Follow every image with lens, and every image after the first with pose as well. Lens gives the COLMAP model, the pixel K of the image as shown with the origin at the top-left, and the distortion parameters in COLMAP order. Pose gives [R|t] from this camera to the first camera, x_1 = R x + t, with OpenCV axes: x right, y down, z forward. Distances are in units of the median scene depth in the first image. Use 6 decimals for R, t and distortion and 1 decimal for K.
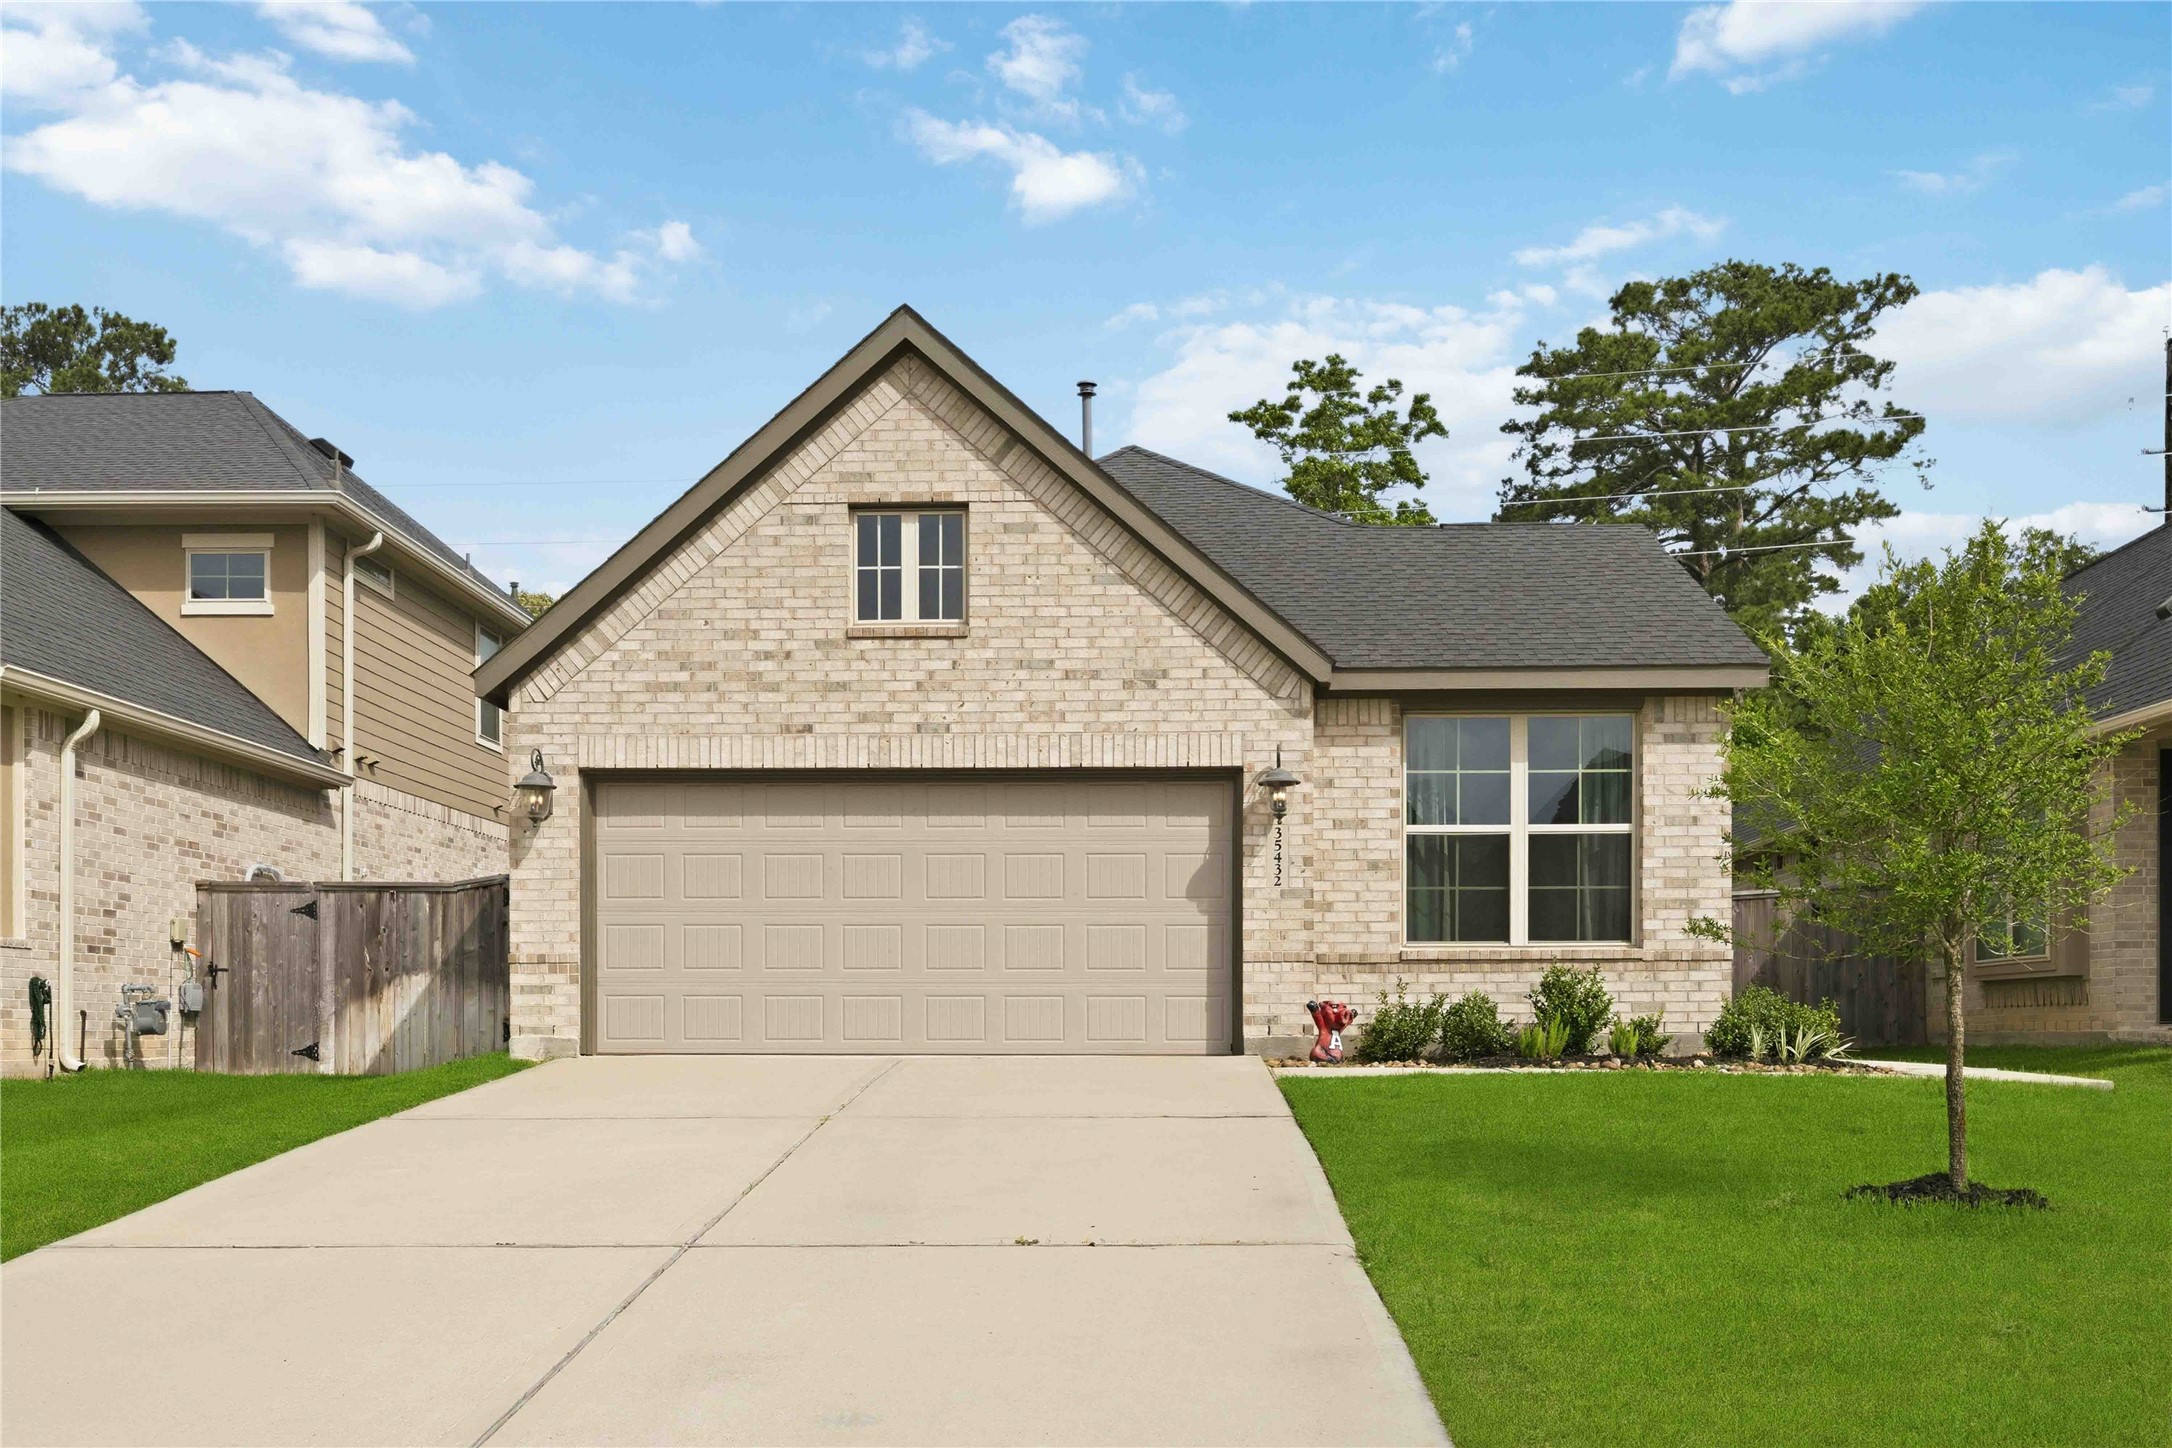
lens RADIAL K [[2099.2, 0, 1085.5], [0, 2099.2, 789.9], [0, 0, 1]] dist [-0.007281, -0.005241]
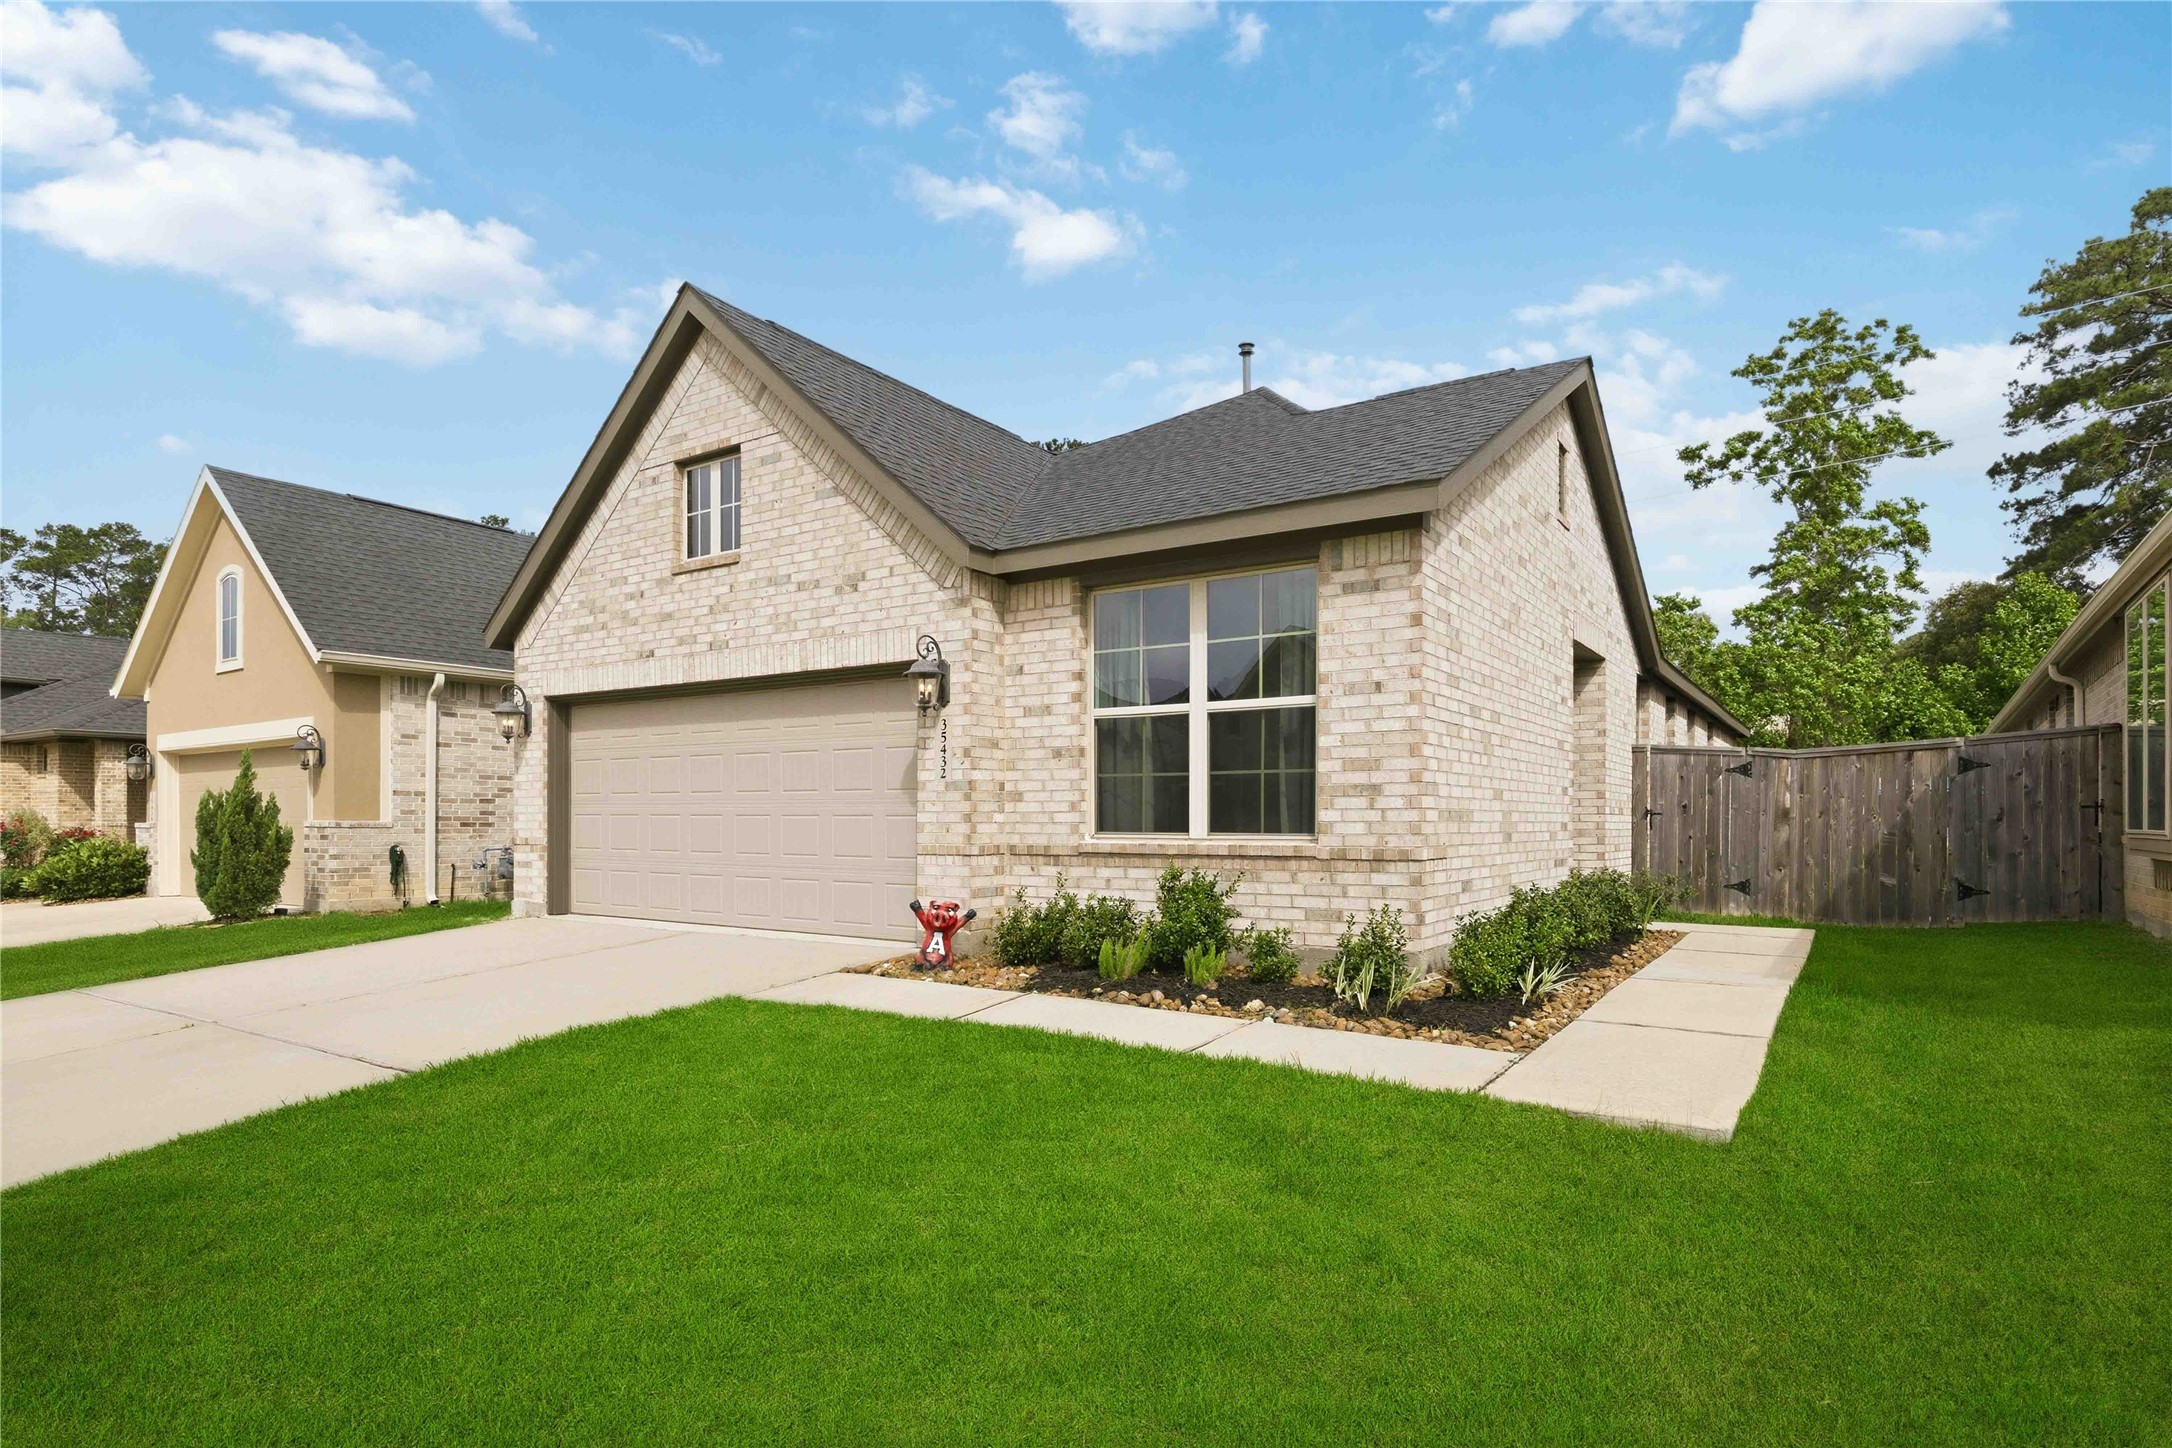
lens RADIAL K [[1191.4, 0, 1086.0], [0, 1191.4, 724.0], [0, 0, 1]] dist [-0.010764, 0.001756]
pose [[0.842210, -0.041054, -0.537584, 0.441462], [0.059690, 0.998067, 0.017295, 0.014220], [0.535835, -0.046655, 0.843033, 0.551101]]
